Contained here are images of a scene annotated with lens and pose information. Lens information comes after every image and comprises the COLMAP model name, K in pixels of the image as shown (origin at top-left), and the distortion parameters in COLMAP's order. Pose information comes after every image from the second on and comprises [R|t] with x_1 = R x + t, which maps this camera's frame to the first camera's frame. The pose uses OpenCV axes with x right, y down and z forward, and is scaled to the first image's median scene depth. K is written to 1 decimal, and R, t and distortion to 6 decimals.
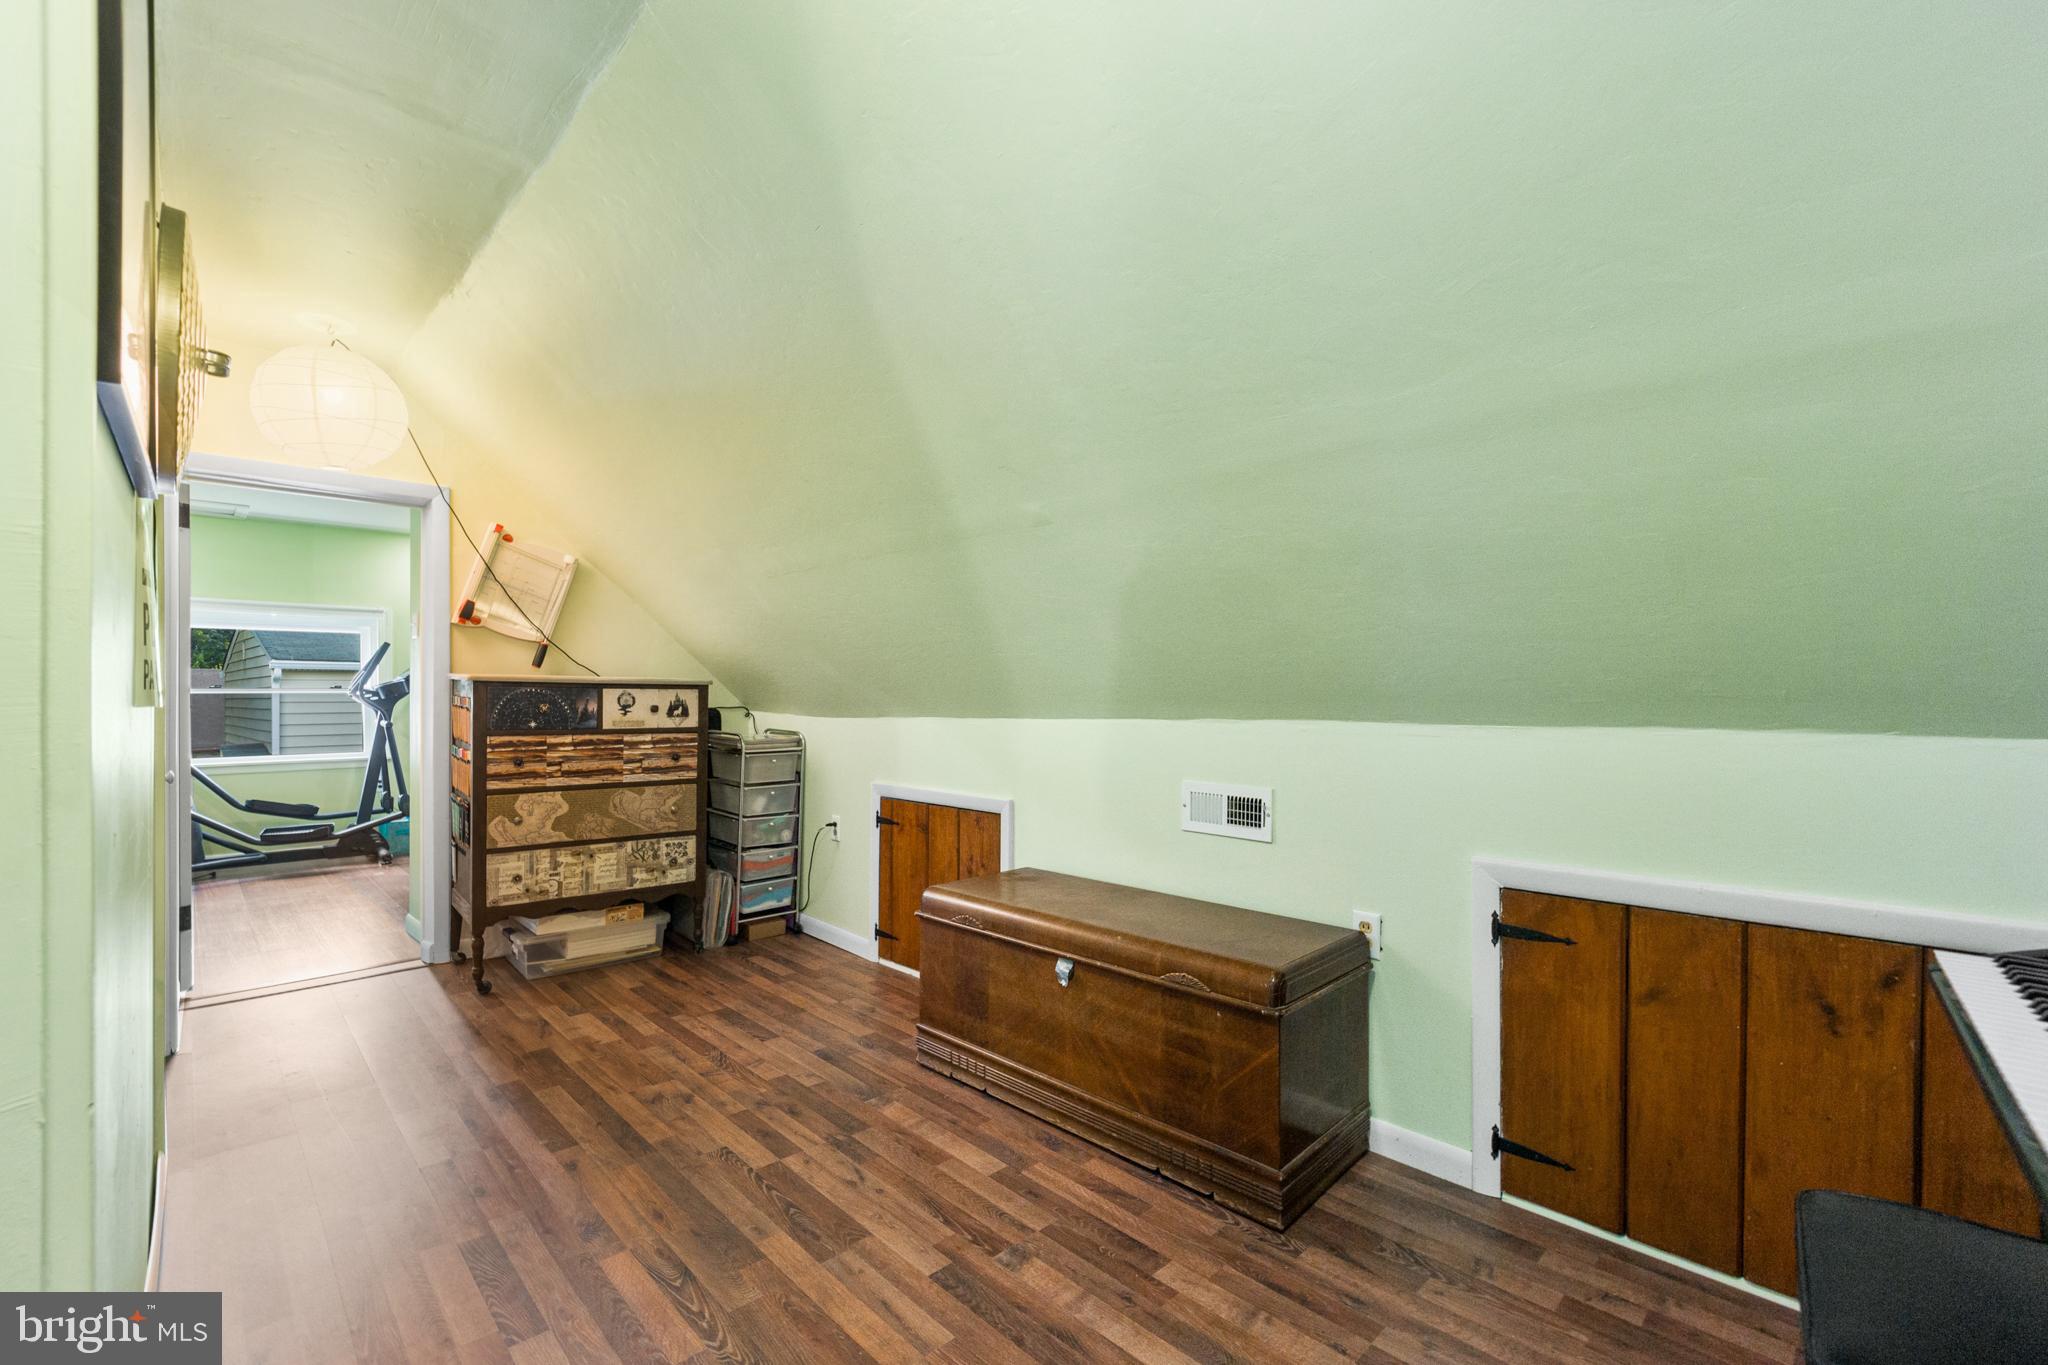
lens RADIAL K [[844.8, 0, 1028.8], [0, 844.8, 673.1], [0, 0, 1]] dist [-0.013535, -0.000213]
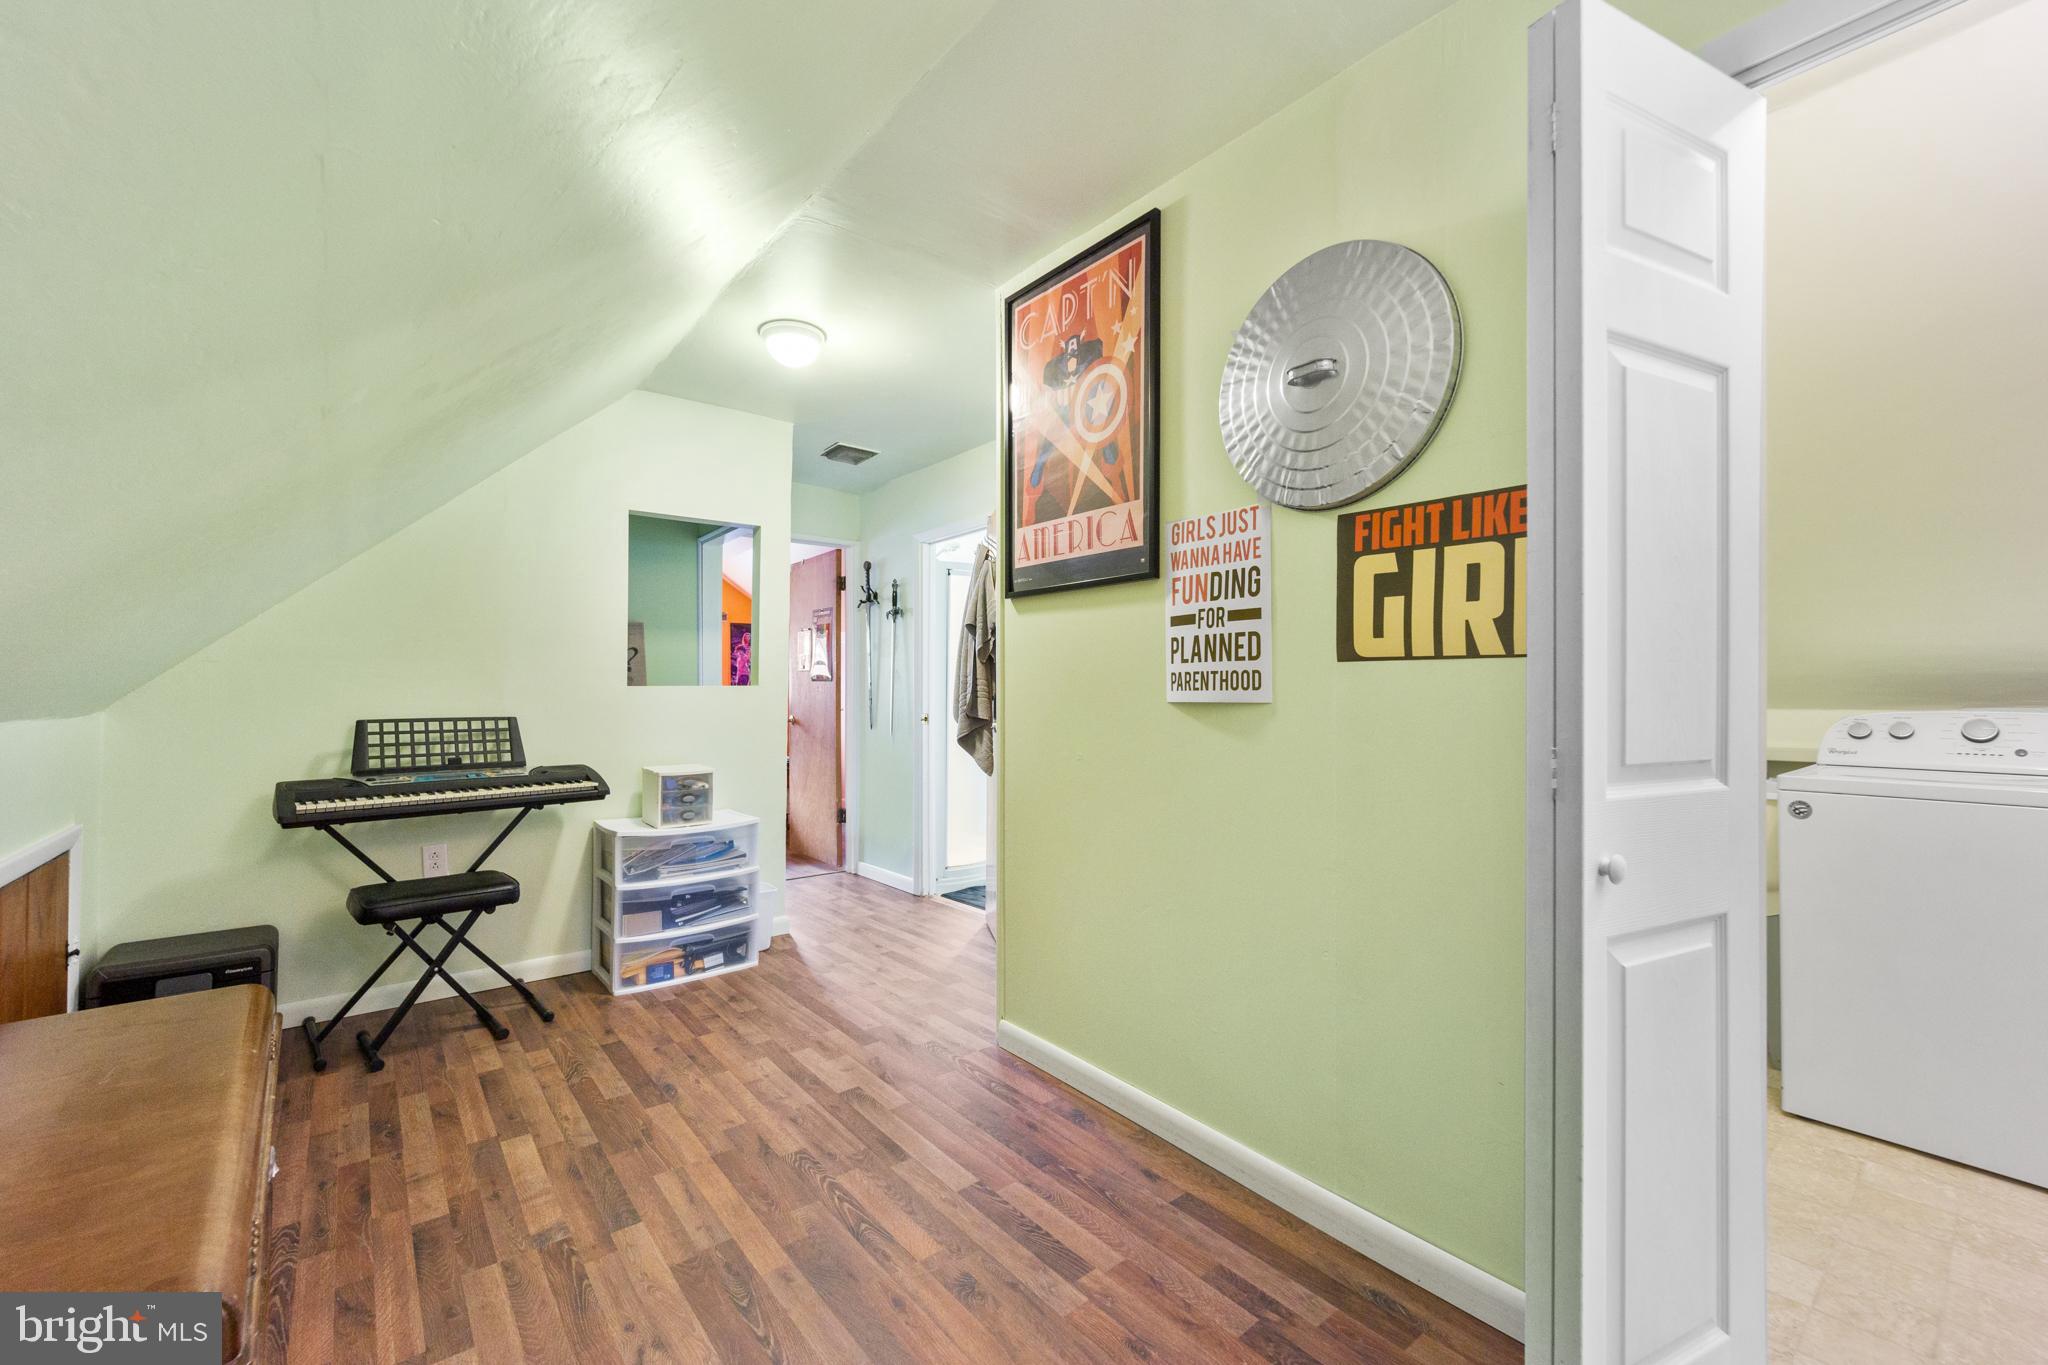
lens RADIAL K [[844.8, 0, 1028.8], [0, 844.8, 673.1], [0, 0, 1]] dist [-0.013535, -0.000213]
pose [[-0.994848, -0.000715, 0.101372, -0.720545], [-0.006404, 0.998421, -0.055808, 0.061345], [-0.101172, -0.056169, -0.993282, 2.039989]]
